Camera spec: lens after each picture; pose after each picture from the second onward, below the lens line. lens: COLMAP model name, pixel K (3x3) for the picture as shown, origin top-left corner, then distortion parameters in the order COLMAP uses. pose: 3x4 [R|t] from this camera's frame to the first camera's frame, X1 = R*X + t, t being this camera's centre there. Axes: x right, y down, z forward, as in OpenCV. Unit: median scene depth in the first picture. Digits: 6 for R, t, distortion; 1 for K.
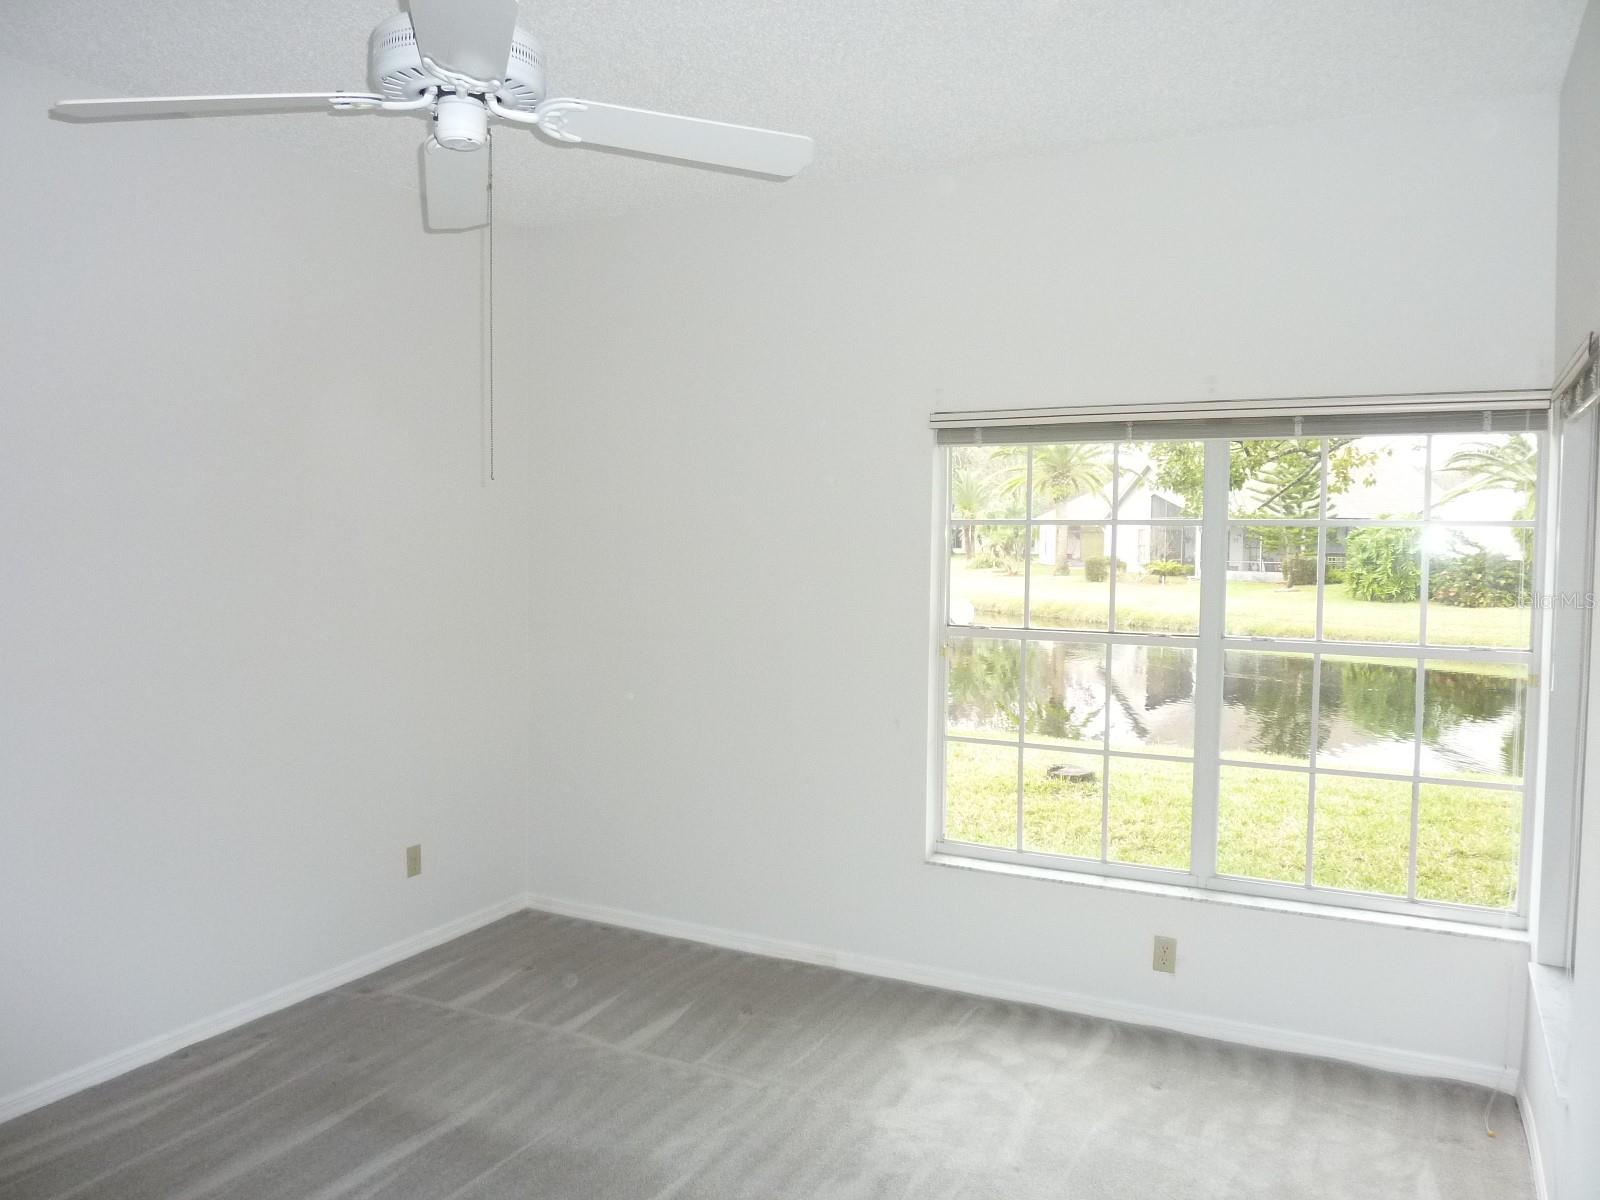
lens RADIAL K [[1234.6, 0, 800.0], [0, 1234.6, 600.0], [0, 0, 1]] dist [-0.009847, -0.001476]
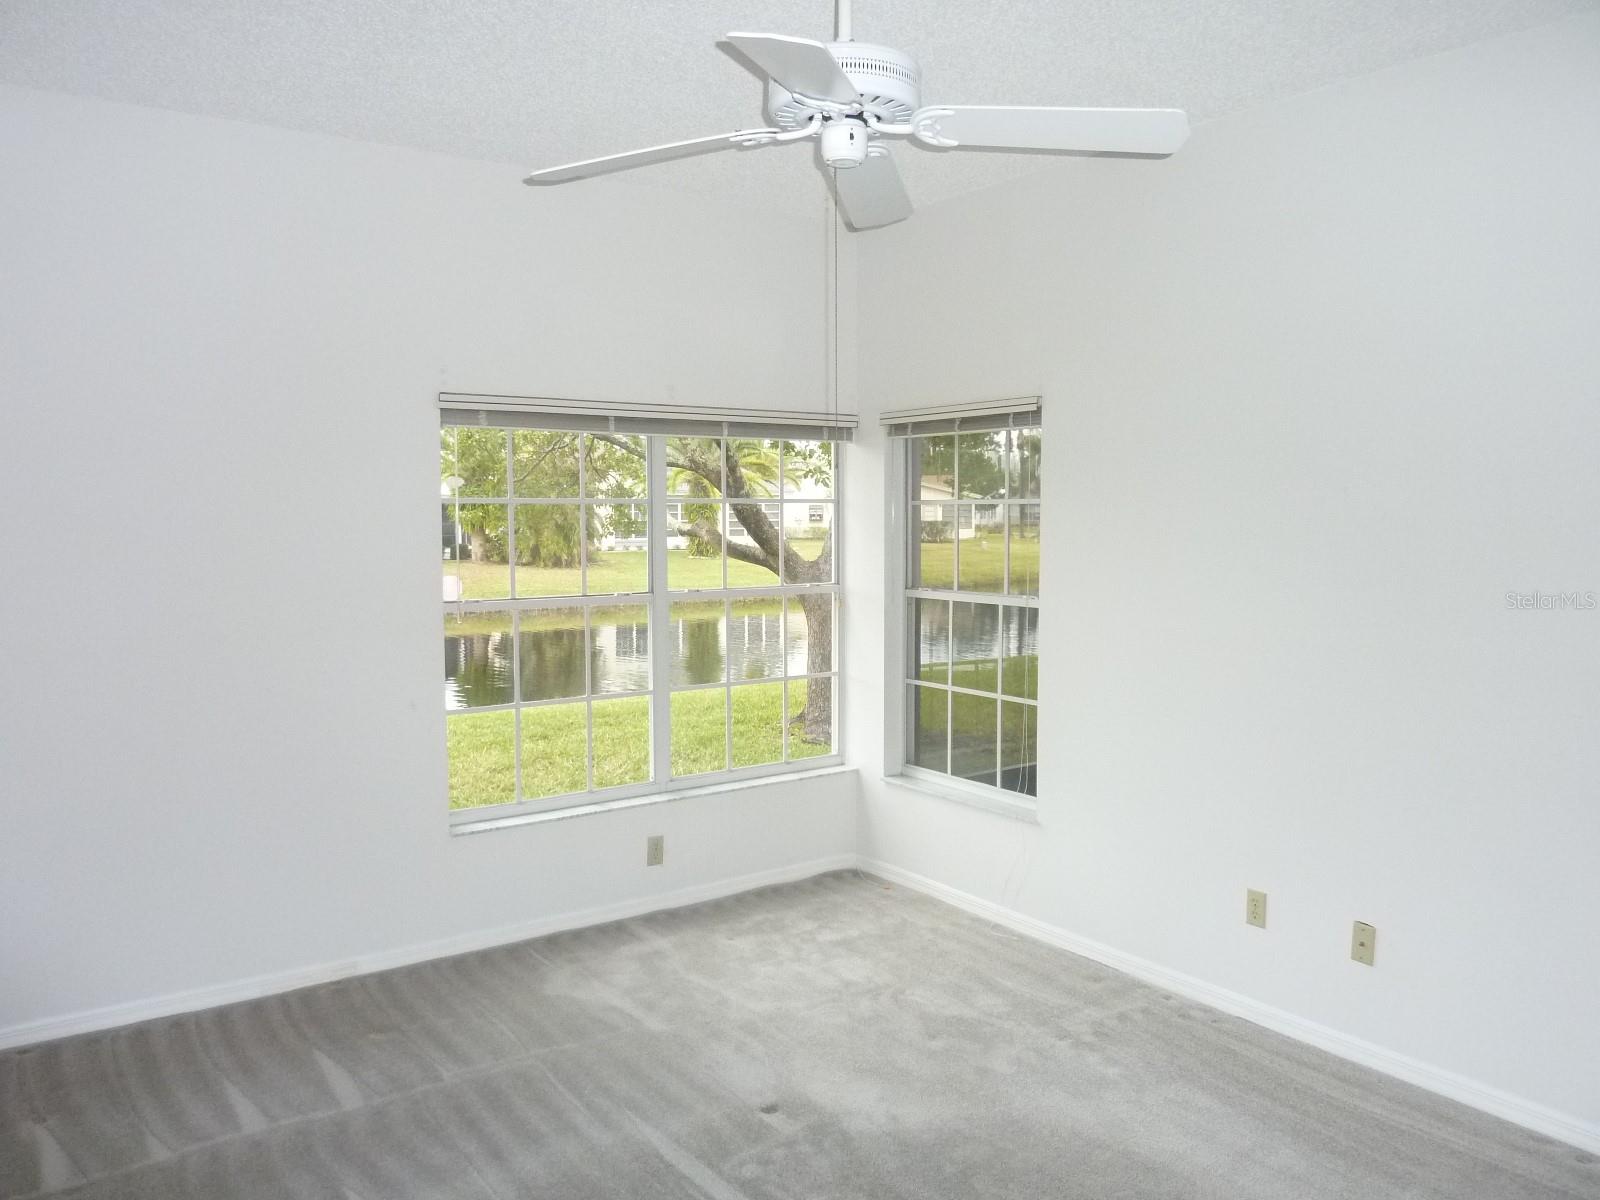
lens RADIAL K [[1234.6, 0, 800.0], [0, 1234.6, 600.0], [0, 0, 1]] dist [-0.009847, -0.001476]
pose [[0.475082, -0.081924, 0.876119, -0.728154], [0.059431, 0.996370, 0.060942, -0.031840], [-0.877932, 0.023116, 0.478227, 0.283599]]
